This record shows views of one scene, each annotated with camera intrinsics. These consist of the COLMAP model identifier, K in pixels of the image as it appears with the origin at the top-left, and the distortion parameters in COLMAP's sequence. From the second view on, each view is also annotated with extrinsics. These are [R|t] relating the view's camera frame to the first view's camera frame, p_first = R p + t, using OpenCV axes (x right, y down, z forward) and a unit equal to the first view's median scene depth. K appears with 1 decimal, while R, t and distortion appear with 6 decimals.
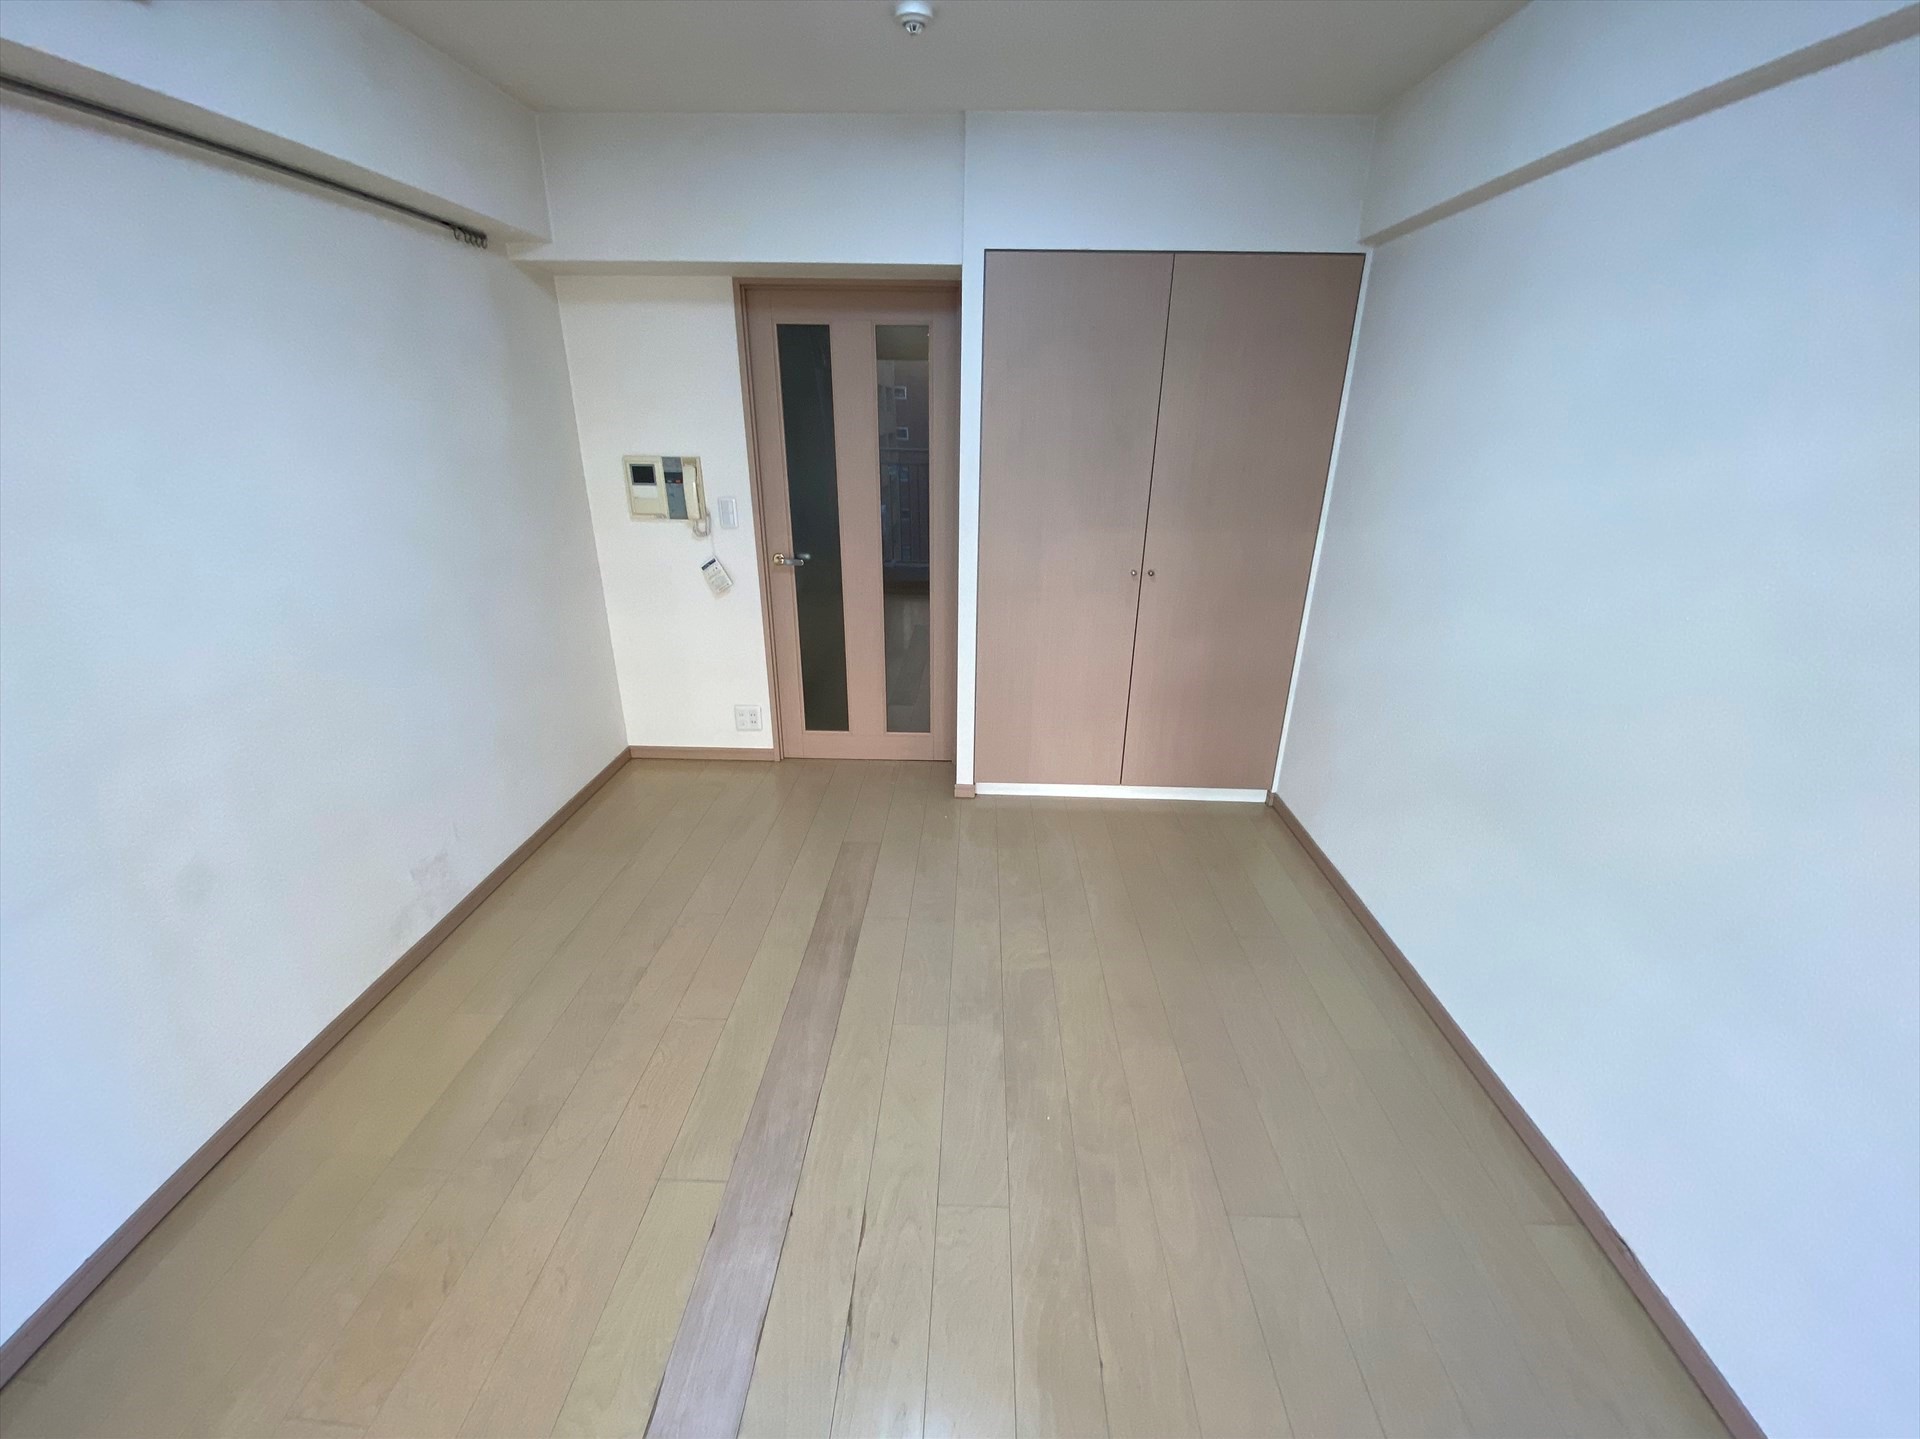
lens RADIAL K [[780.8, 0, 960.0], [0, 780.8, 719.5], [0, 0, 1]] dist [0.063856, -0.045435]
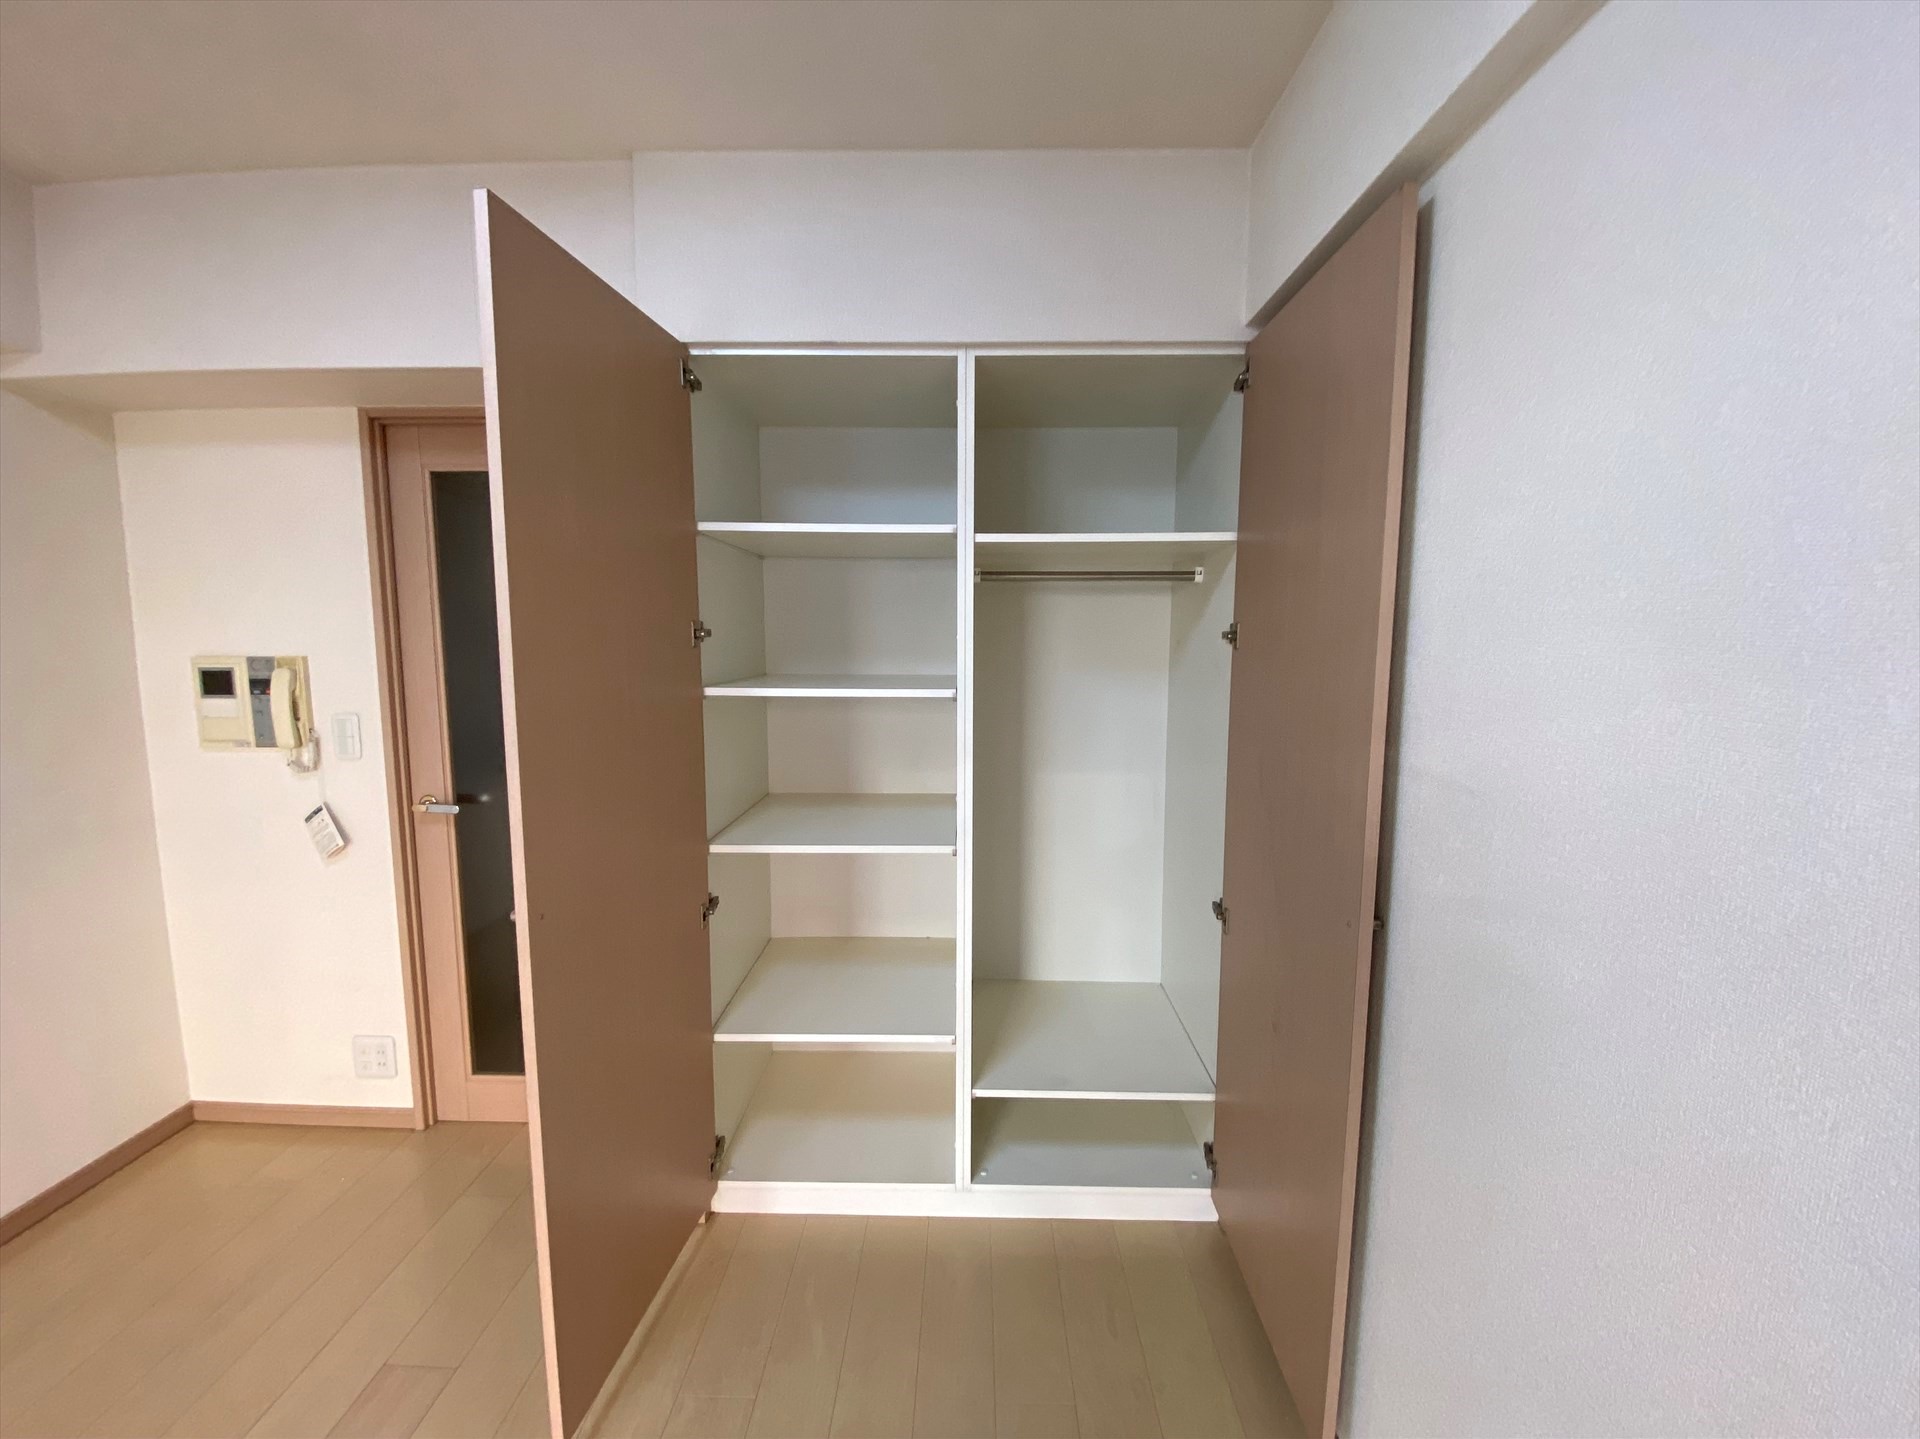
lens RADIAL K [[780.8, 0, 960.0], [0, 780.8, 719.5], [0, 0, 1]] dist [0.063856, -0.045435]
pose [[0.999952, -0.009808, 0.000835, 0.215637], [0.009700, 0.967420, -0.252992, -0.107438], [0.001674, 0.252988, 0.967468, 0.371662]]
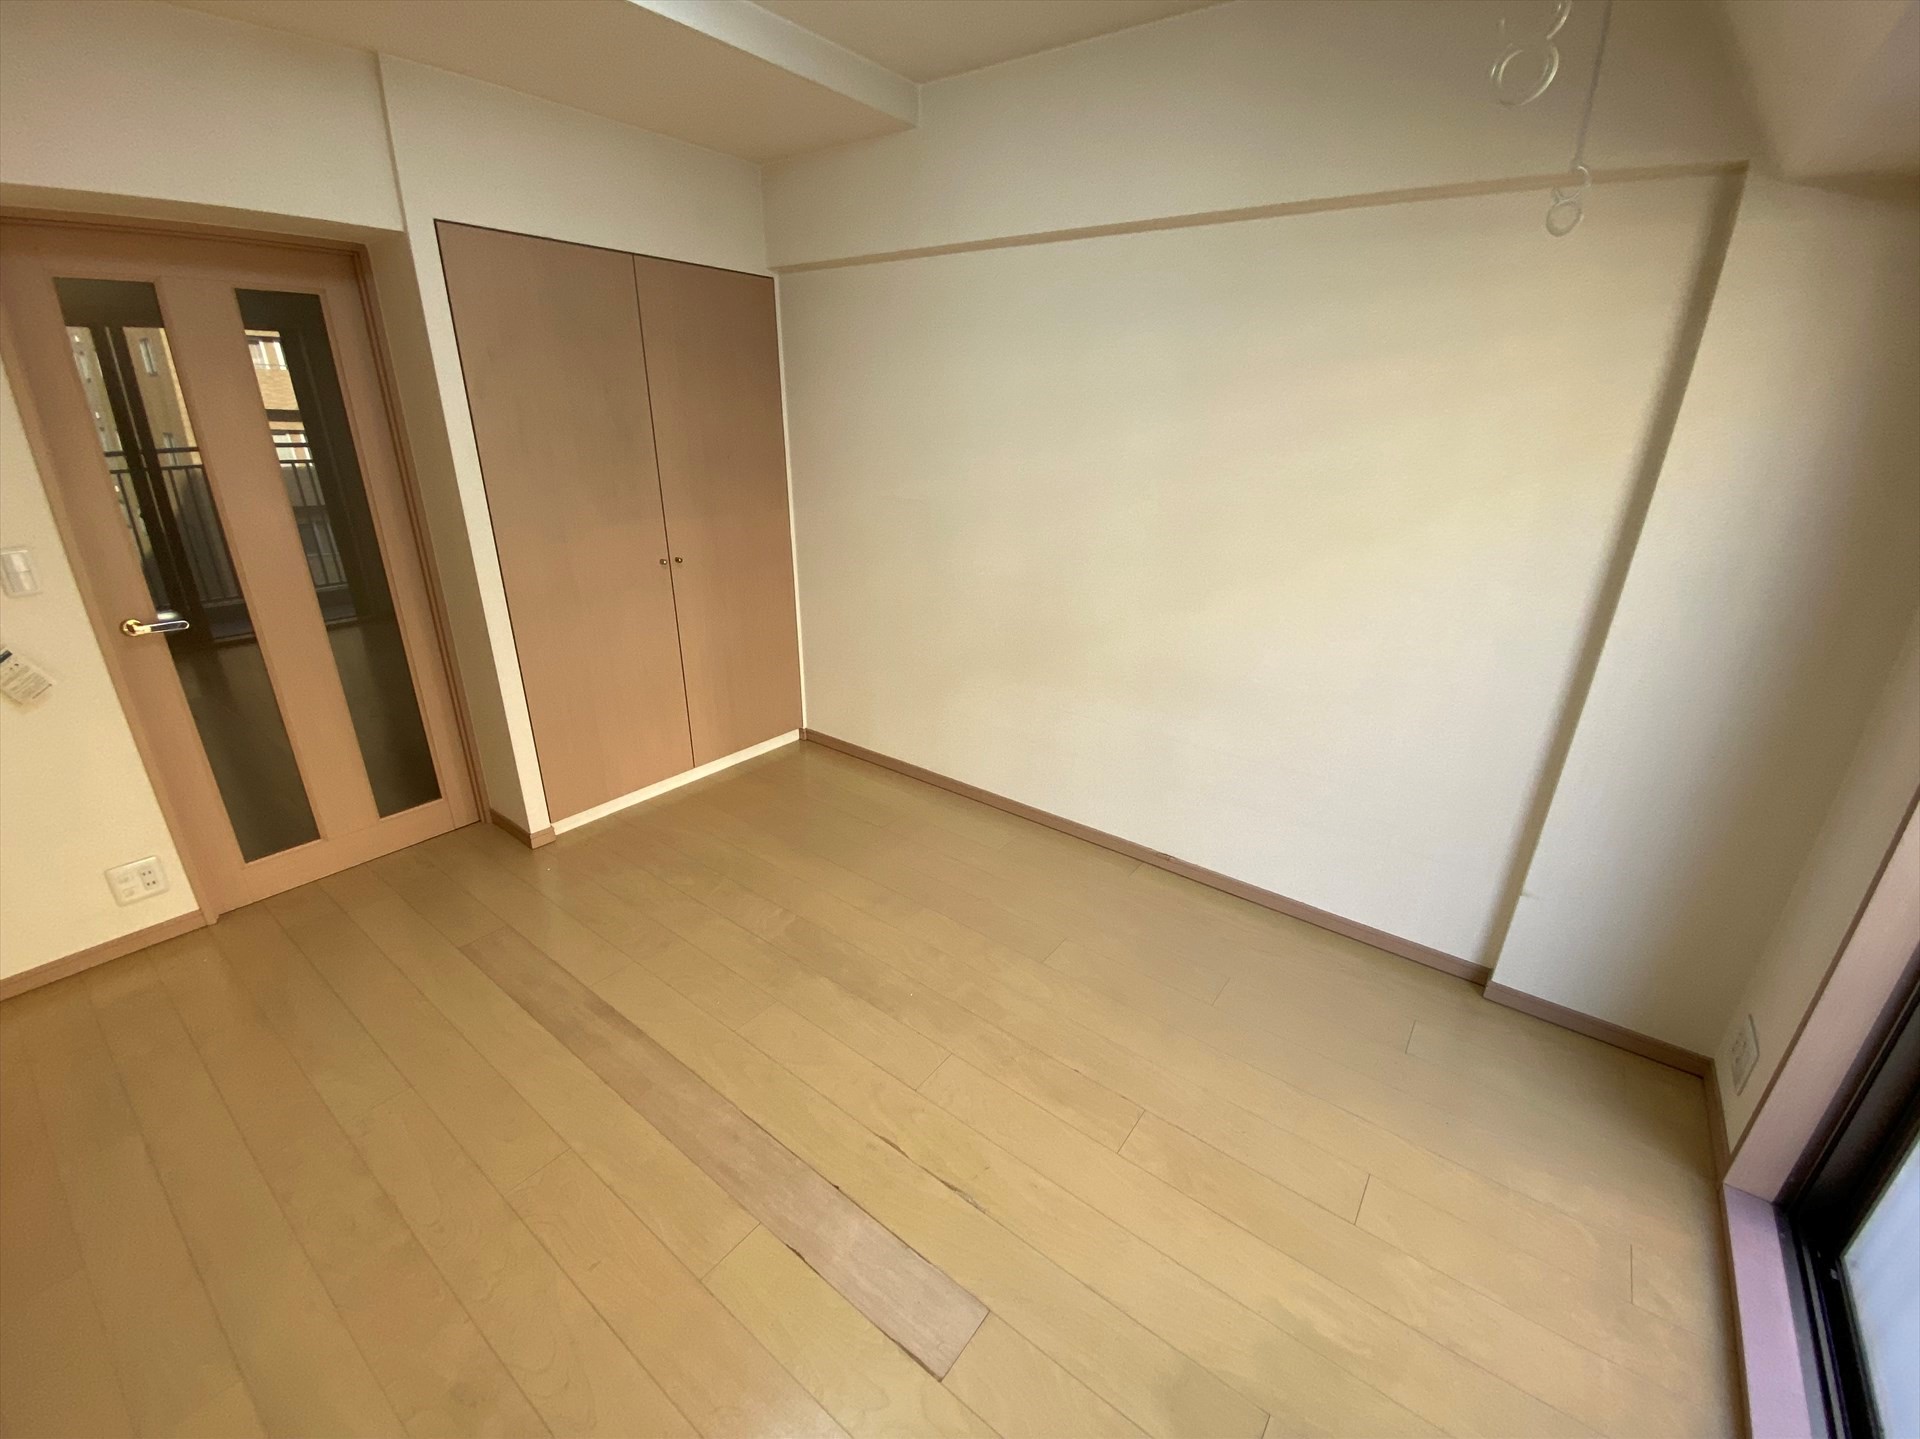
lens RADIAL K [[780.8, 0, 960.0], [0, 780.8, 719.5], [0, 0, 1]] dist [0.063856, -0.045435]
pose [[0.579234, -0.301326, 0.757424, -0.374793], [0.288046, 0.944887, 0.155624, -0.038417], [-0.762573, 0.128031, 0.634106, 0.071048]]
